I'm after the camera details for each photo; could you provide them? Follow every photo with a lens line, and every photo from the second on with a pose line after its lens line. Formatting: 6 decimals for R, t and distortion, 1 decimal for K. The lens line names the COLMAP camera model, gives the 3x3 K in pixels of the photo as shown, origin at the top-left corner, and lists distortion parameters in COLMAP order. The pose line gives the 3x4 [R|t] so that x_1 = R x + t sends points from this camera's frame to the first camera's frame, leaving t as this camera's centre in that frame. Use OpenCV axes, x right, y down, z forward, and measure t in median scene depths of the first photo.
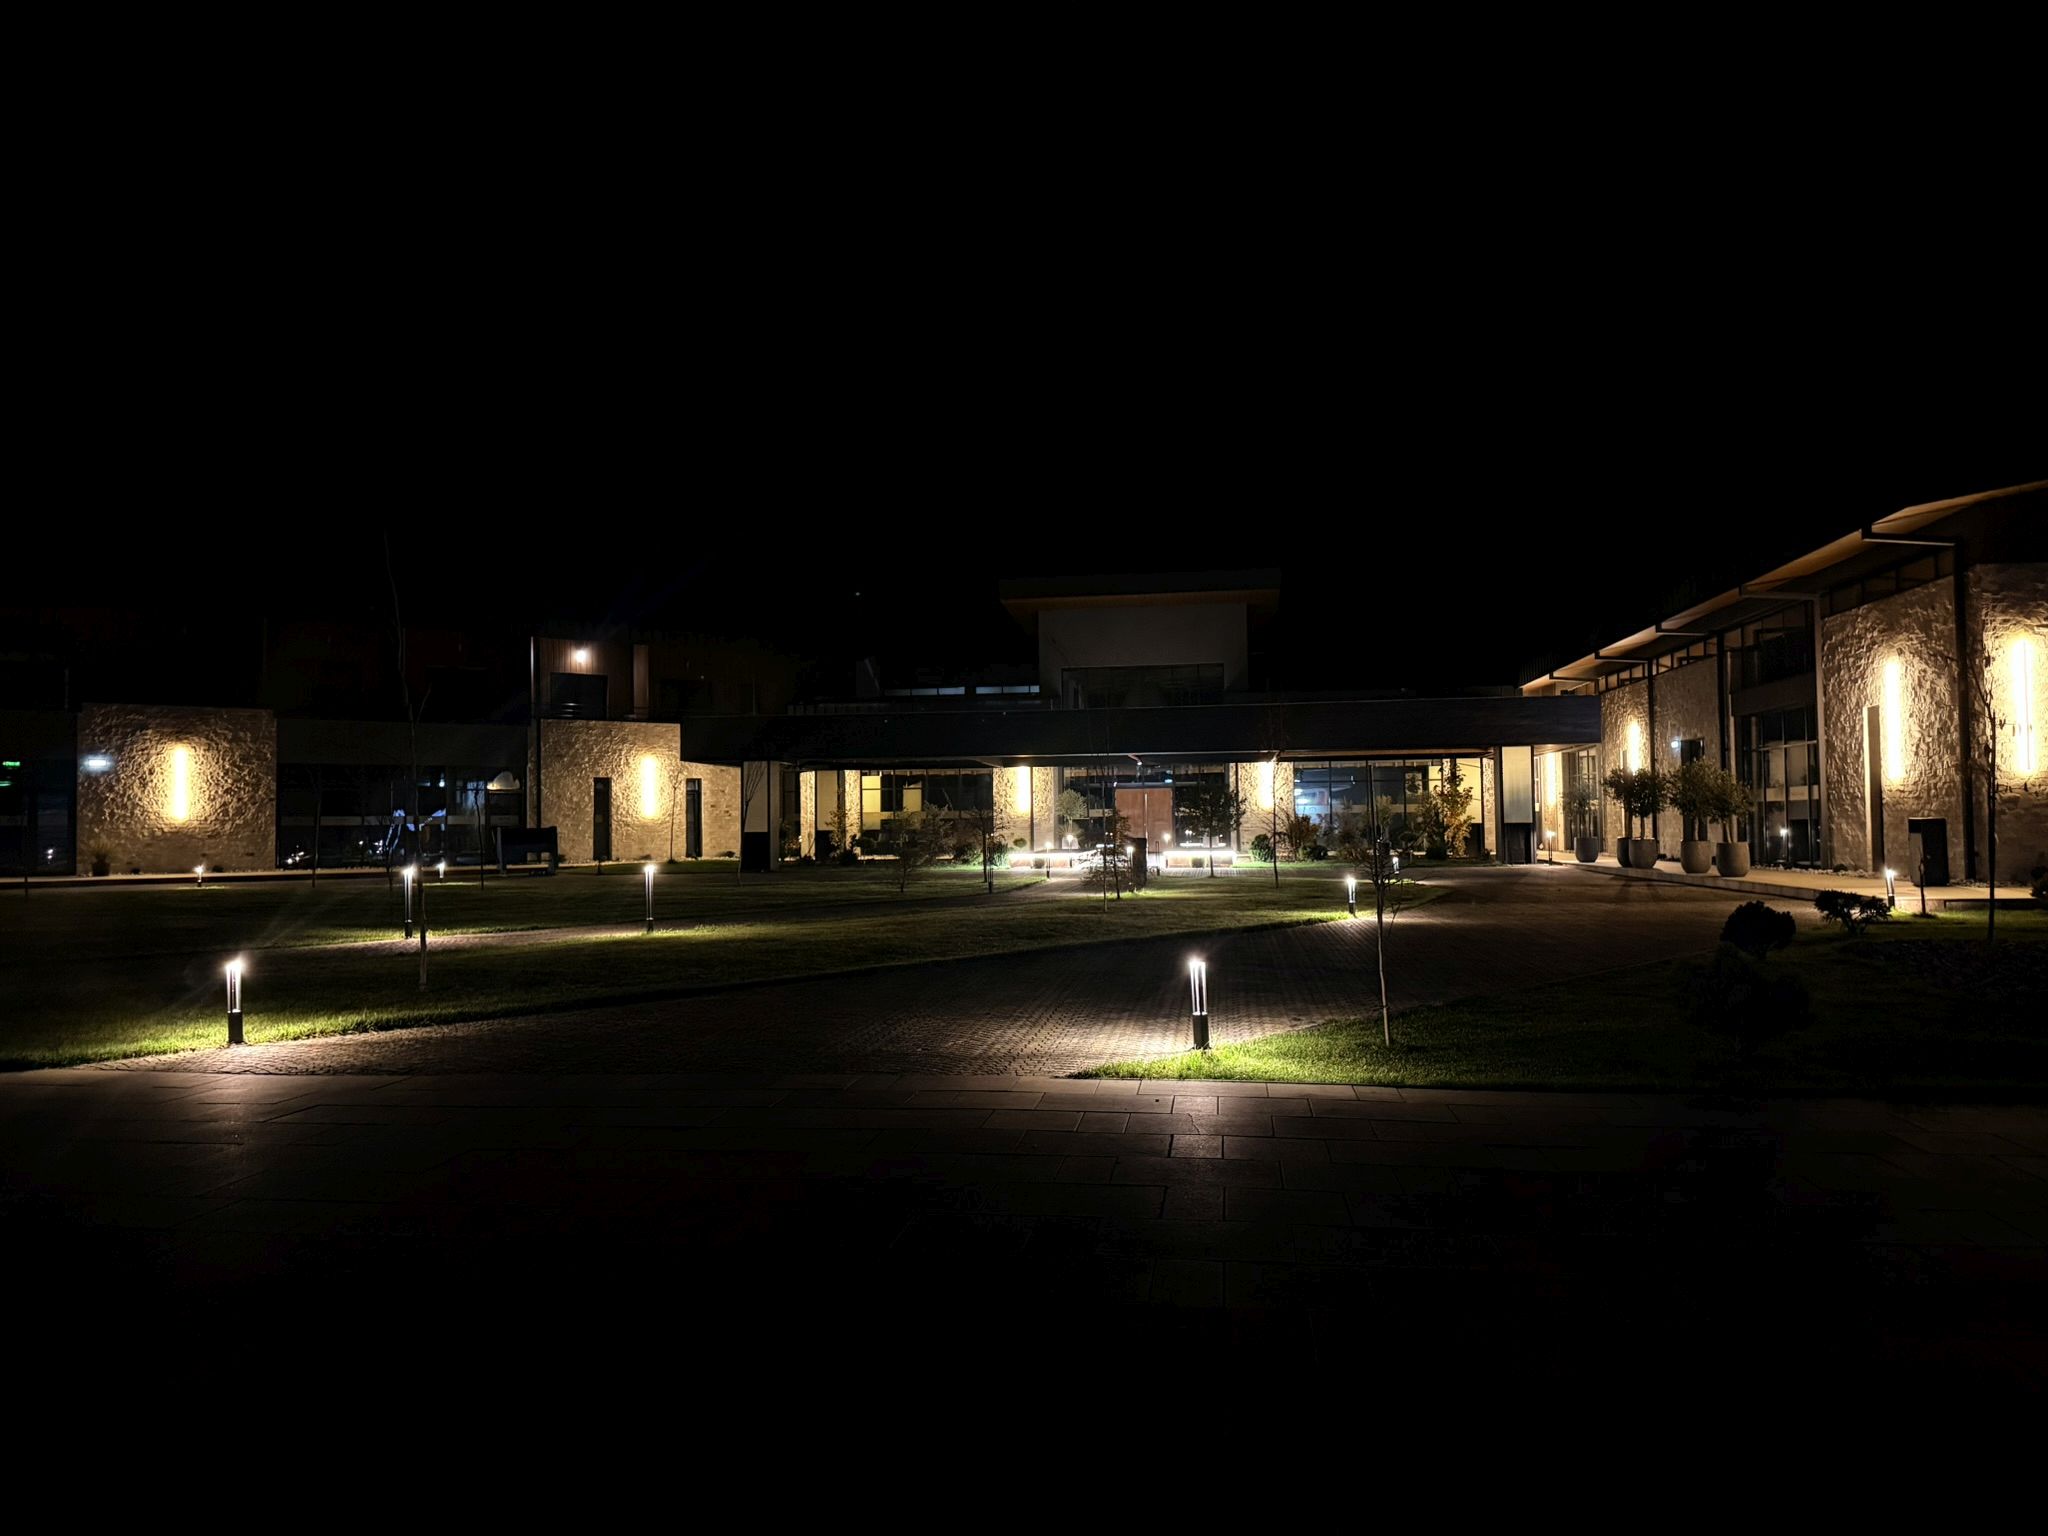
lens RADIAL K [[1458.6, 0, 1026.0], [0, 1458.6, 766.8], [0, 0, 1]] dist [0.020827, -0.043390]
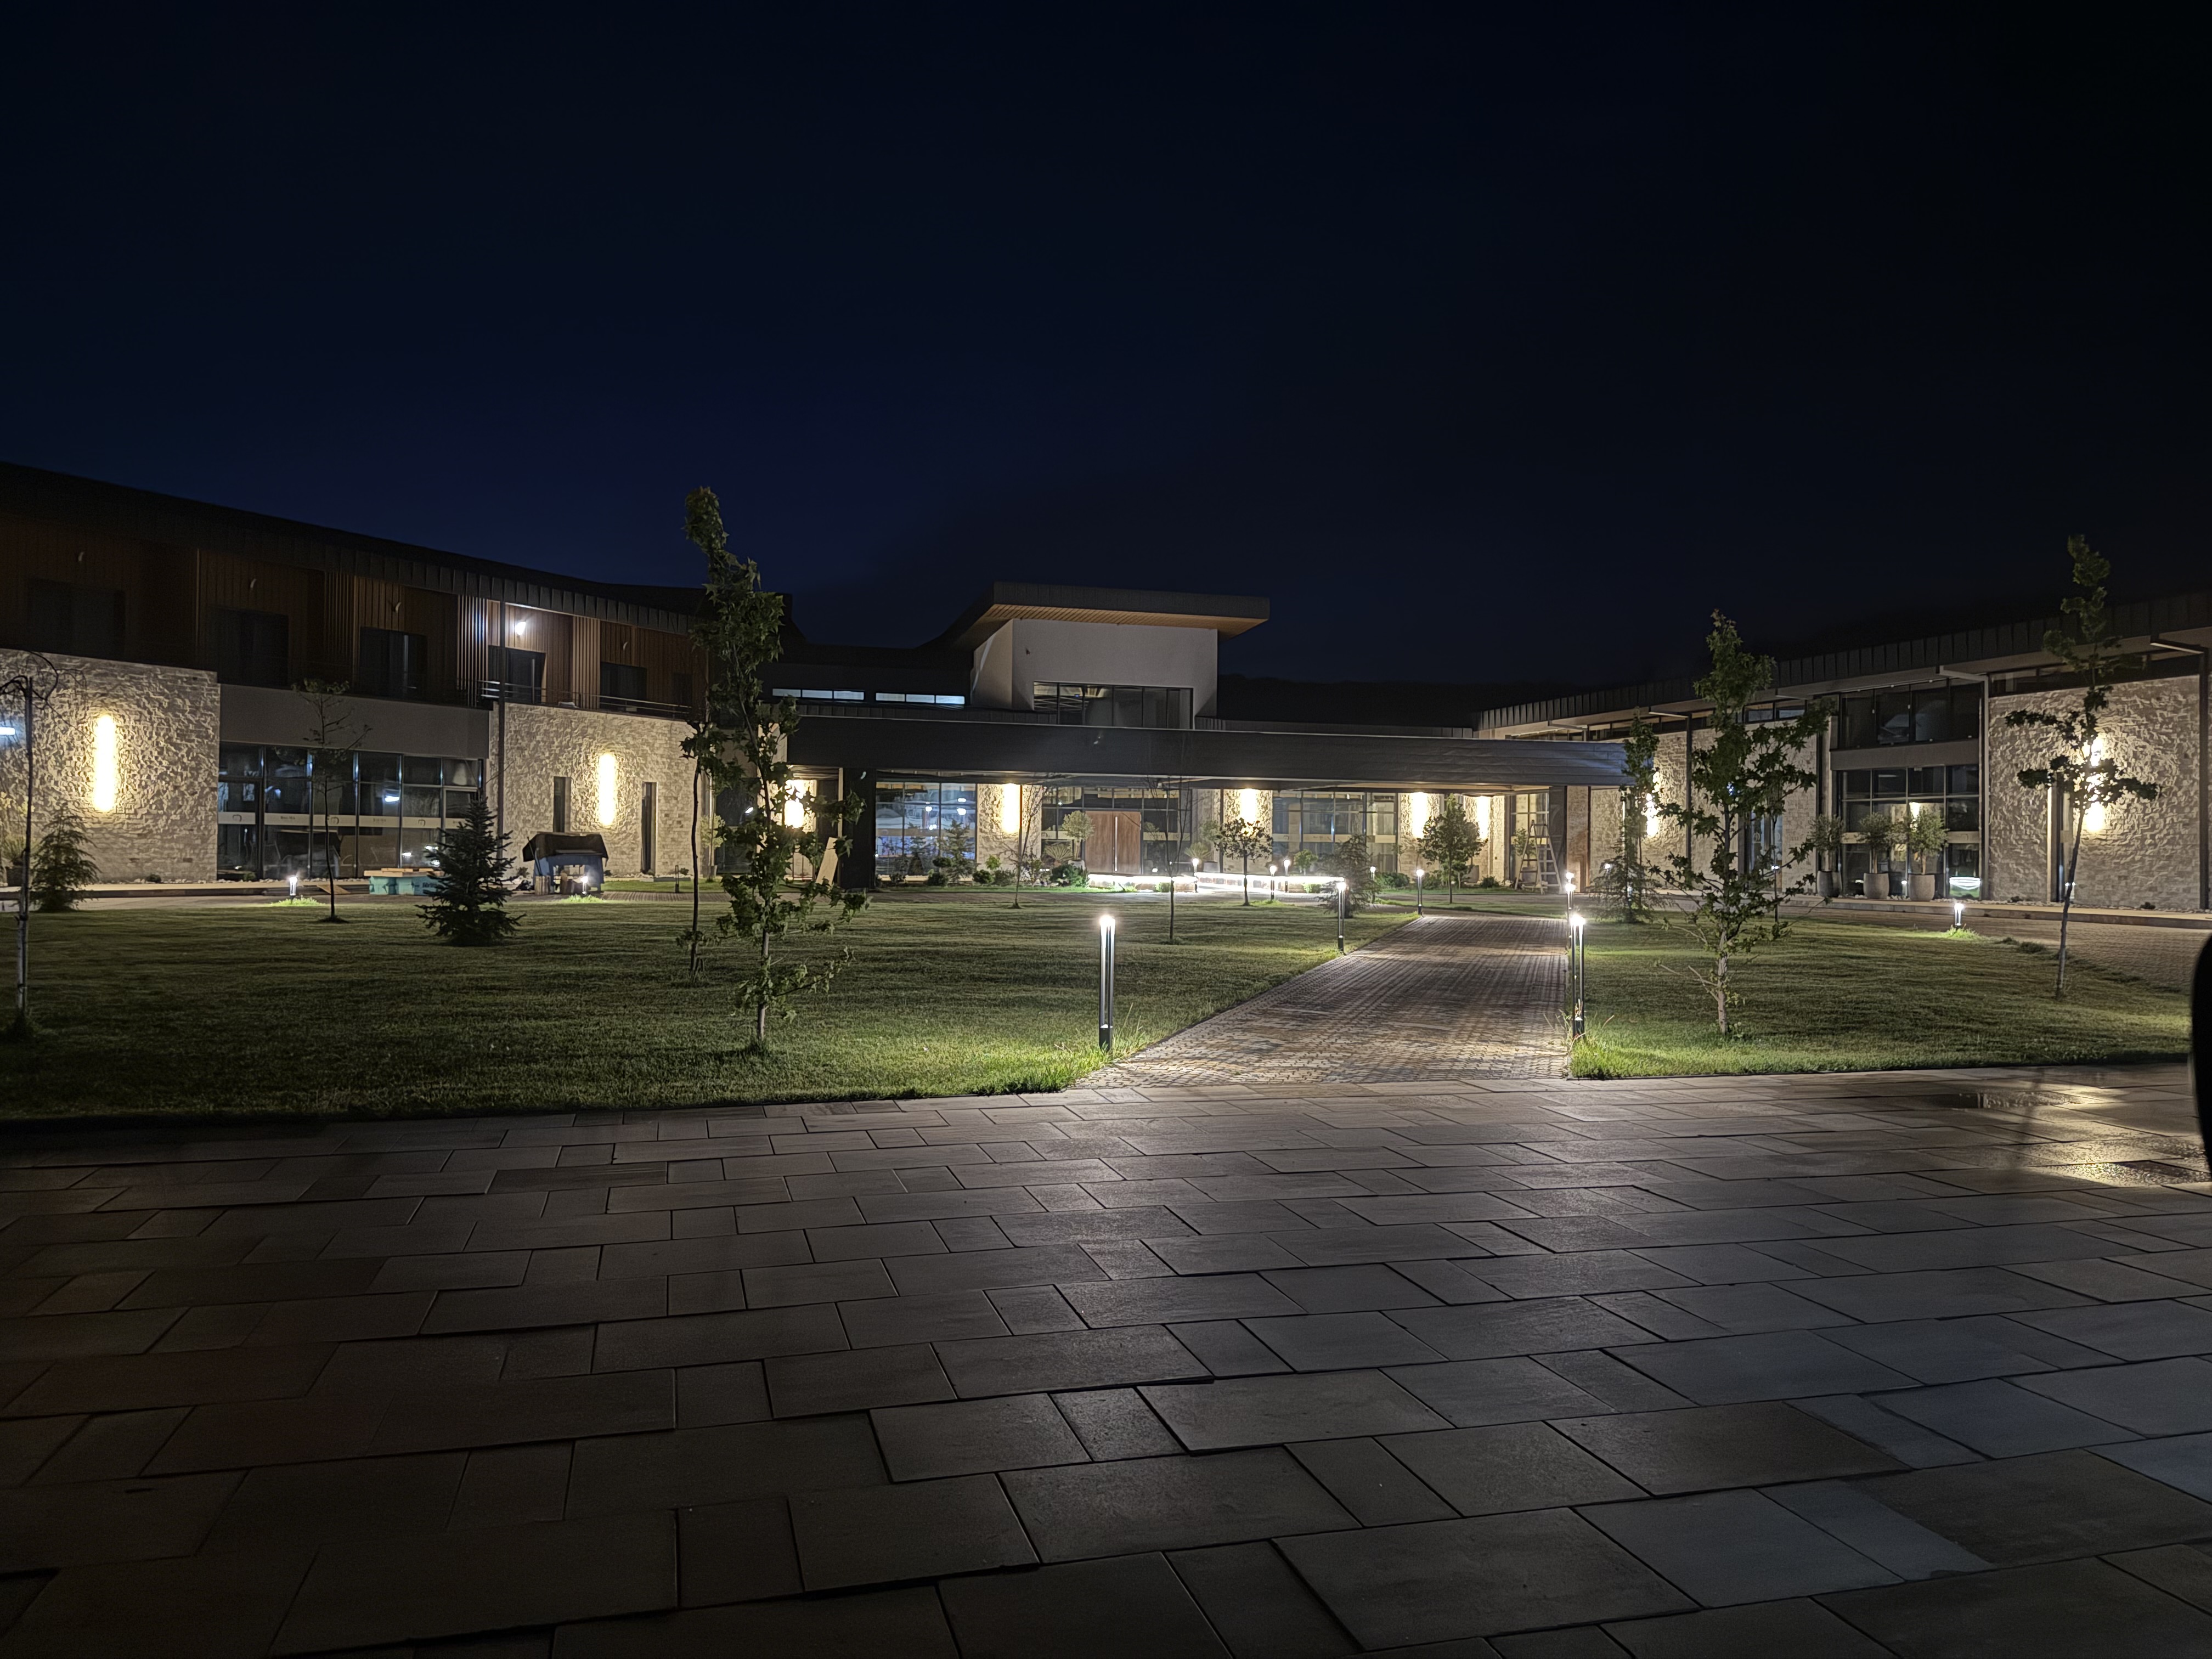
lens RADIAL K [[1575.4, 0, 1116.6], [0, 1575.4, 836.8], [0, 0, 1]] dist [0.020827, -0.043390]
pose [[0.908341, 0.026816, 0.417370, -0.386959], [-0.039942, 0.998943, 0.022745, 0.008621], [-0.416319, -0.037331, 0.908452, 0.047615]]
